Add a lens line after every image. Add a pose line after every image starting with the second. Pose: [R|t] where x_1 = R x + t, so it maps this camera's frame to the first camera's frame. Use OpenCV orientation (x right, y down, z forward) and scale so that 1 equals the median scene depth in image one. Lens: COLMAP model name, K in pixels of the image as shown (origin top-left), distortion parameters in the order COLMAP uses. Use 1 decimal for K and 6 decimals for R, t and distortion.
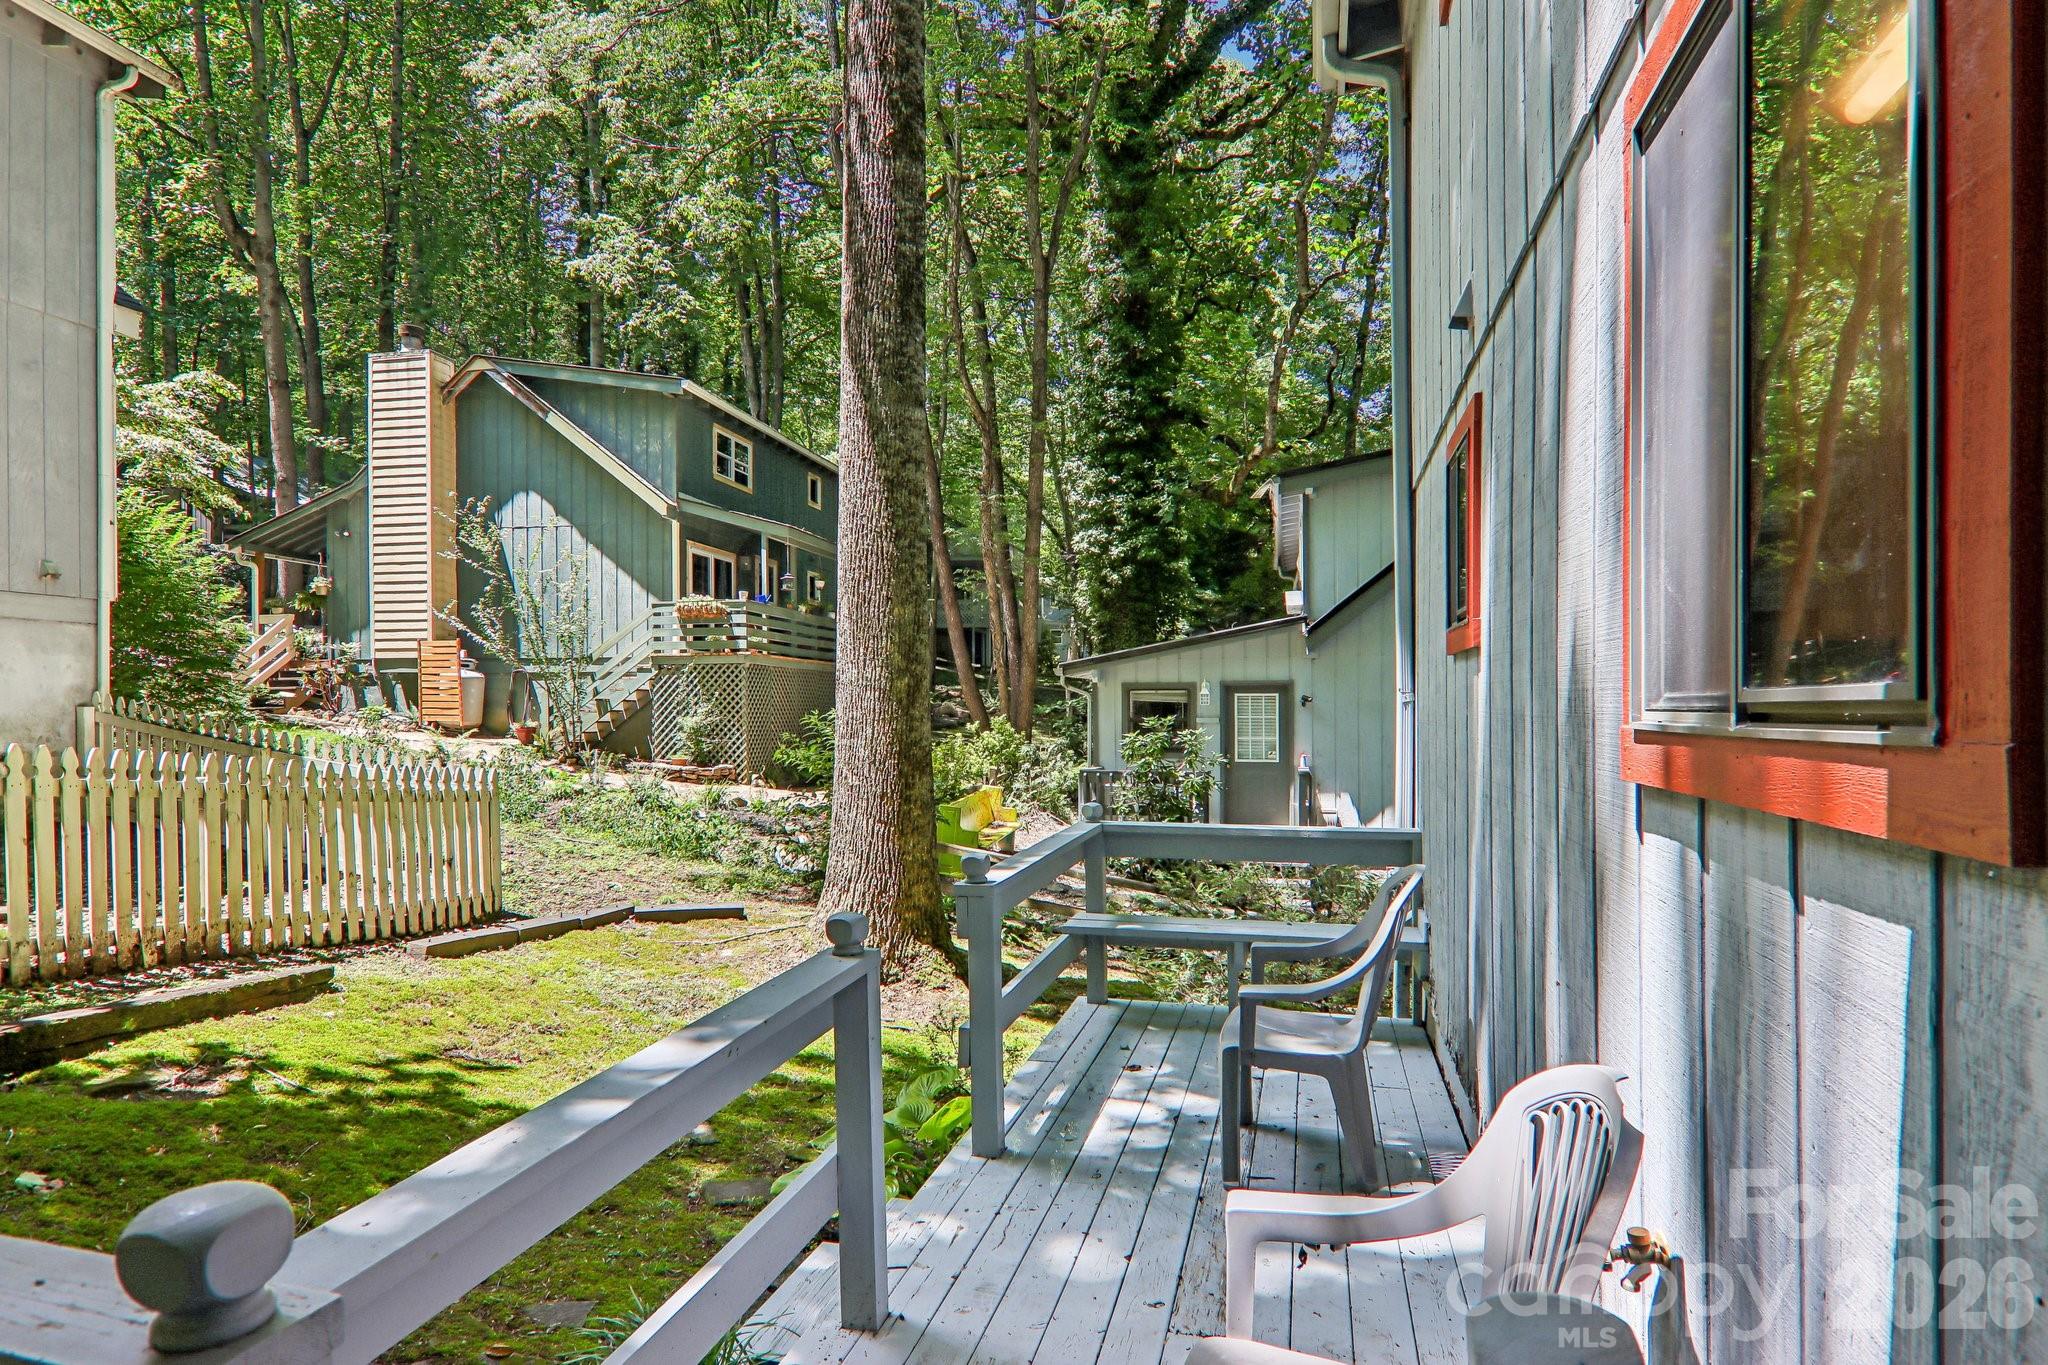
lens RADIAL K [[1151.7, 0, 1045.2], [0, 1151.7, 727.6], [0, 0, 1]] dist [0.004845, -0.015918]
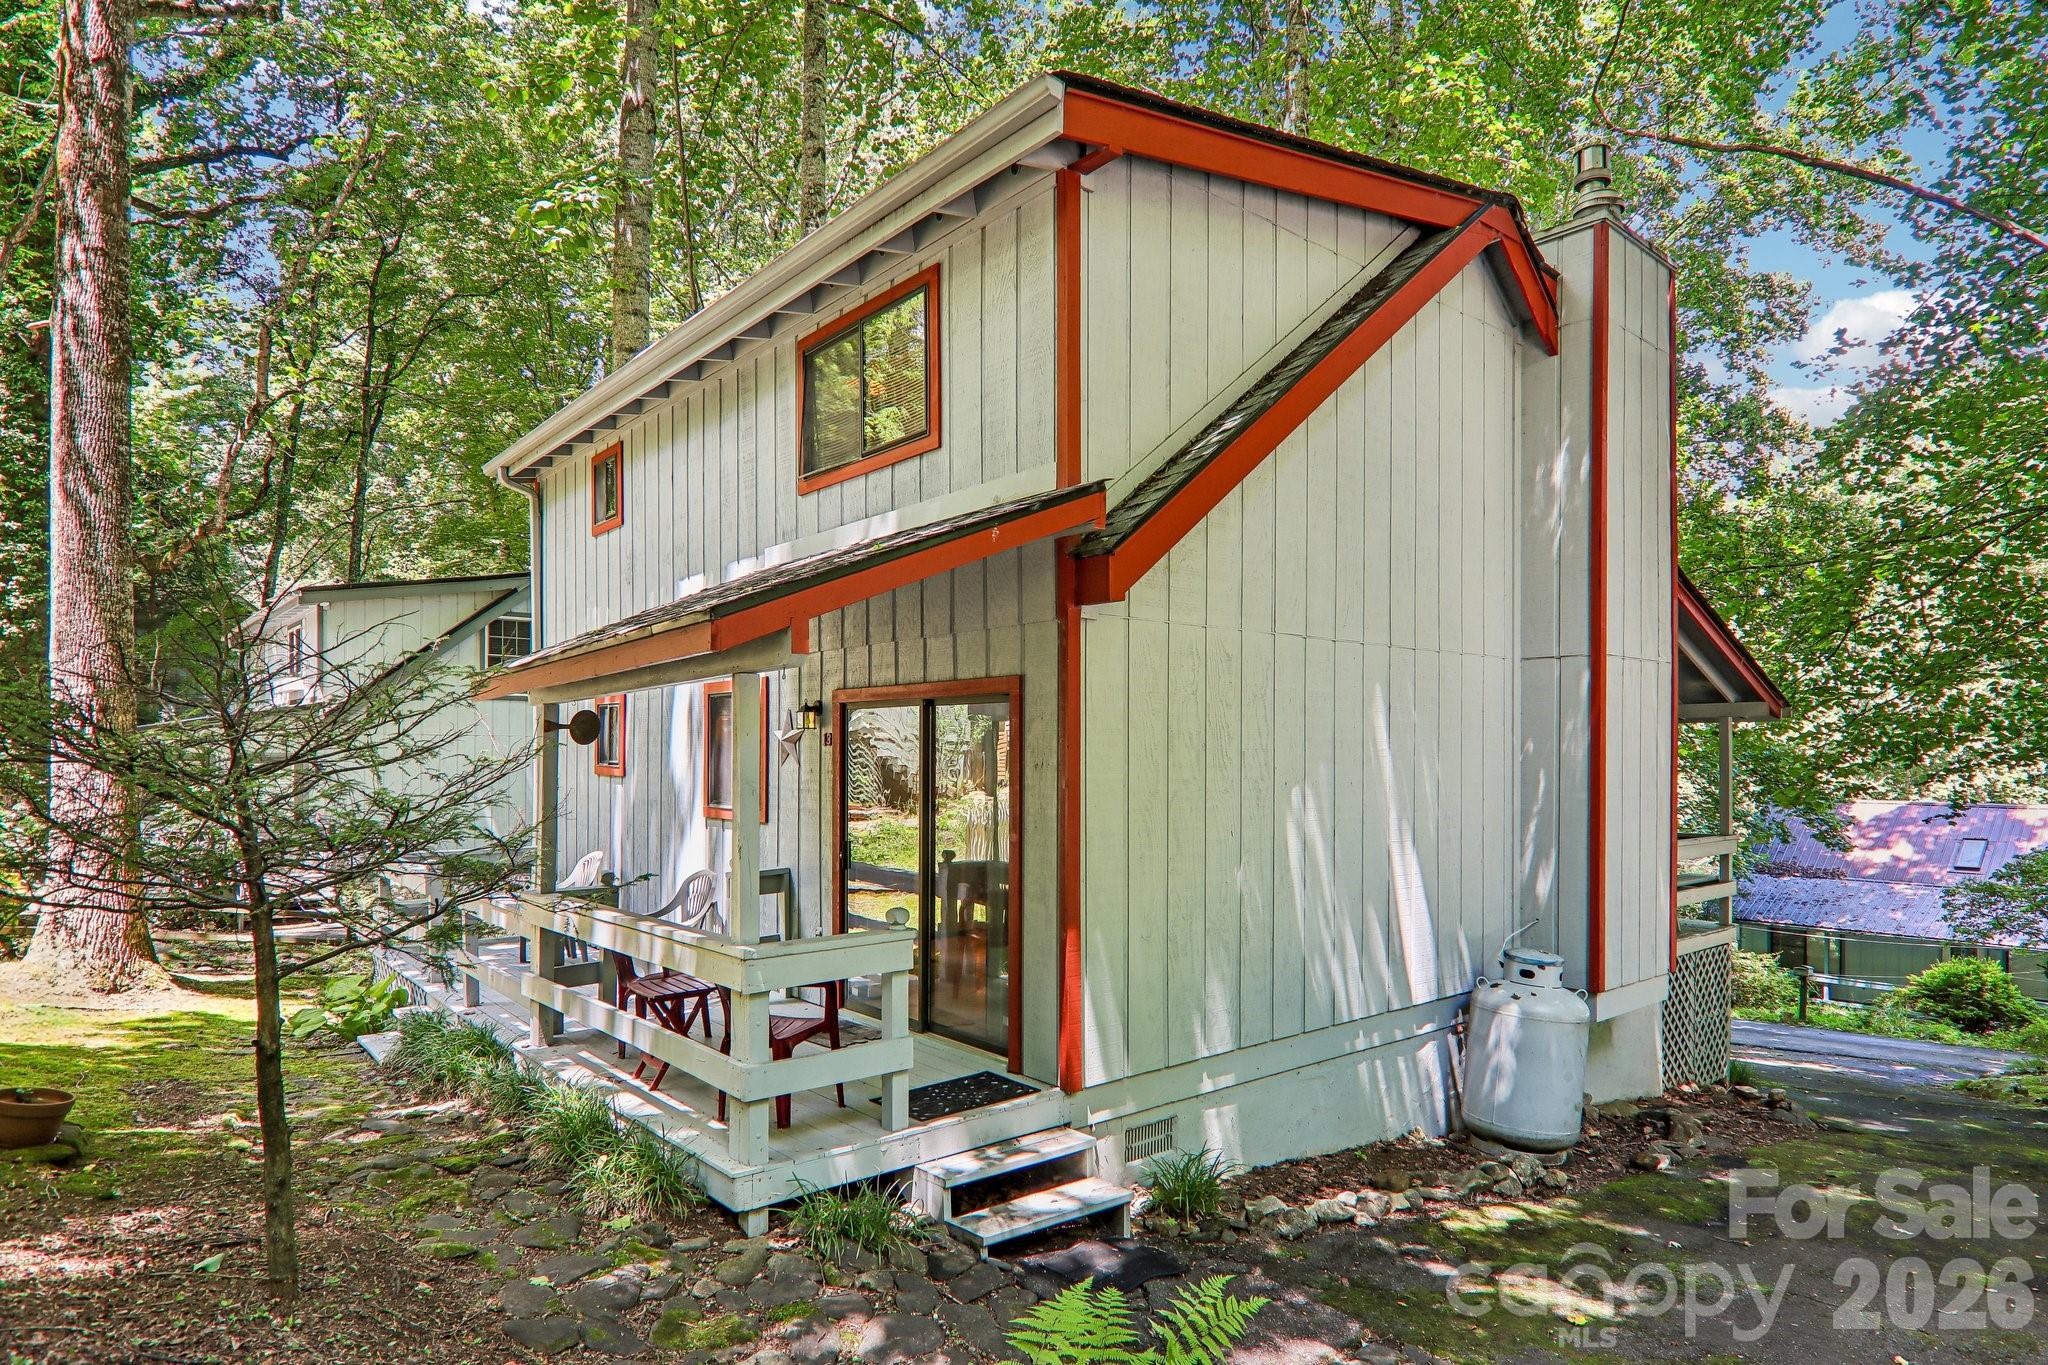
lens RADIAL K [[1166.7, 0, 1028.5], [0, 1166.7, 765.4], [0, 0, 1]] dist [0.003406, -0.015659]
pose [[0.604382, -0.002022, 0.796692, -0.231329], [0.007508, 0.999967, -0.003157, -0.013346], [-0.796660, 0.007890, 0.604377, -0.273085]]
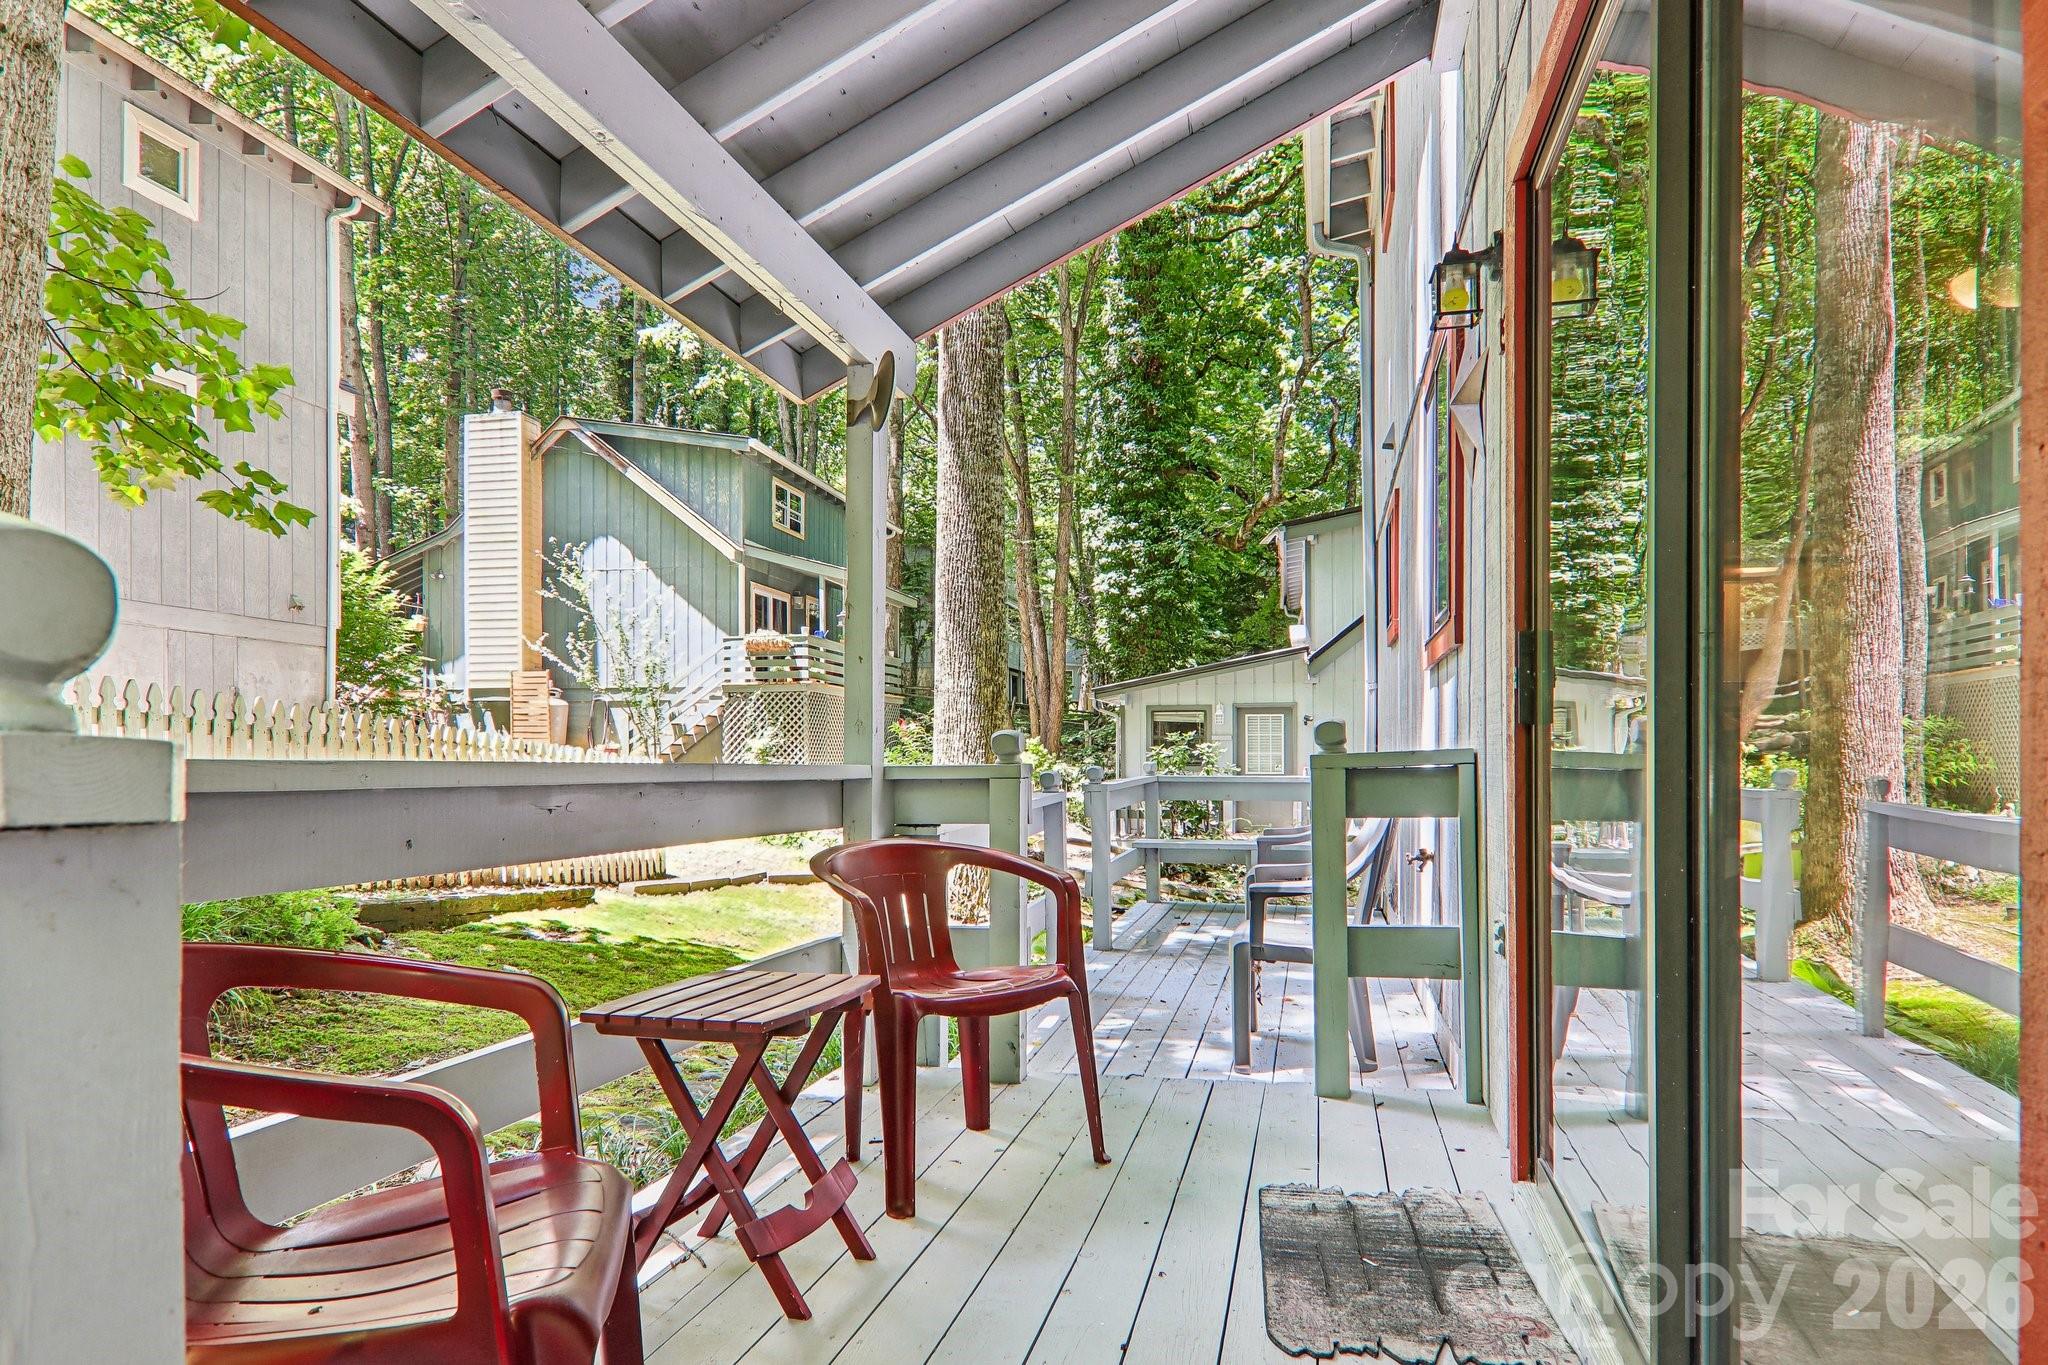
lens RADIAL K [[1166.7, 0, 1028.5], [0, 1166.7, 765.4], [0, 0, 1]] dist [0.003406, -0.015659]
pose [[0.999852, 0.002089, -0.017105, -0.022833], [-0.002208, 0.999973, -0.006972, 0.021737], [0.017090, 0.007008, 0.999829, -0.120146]]
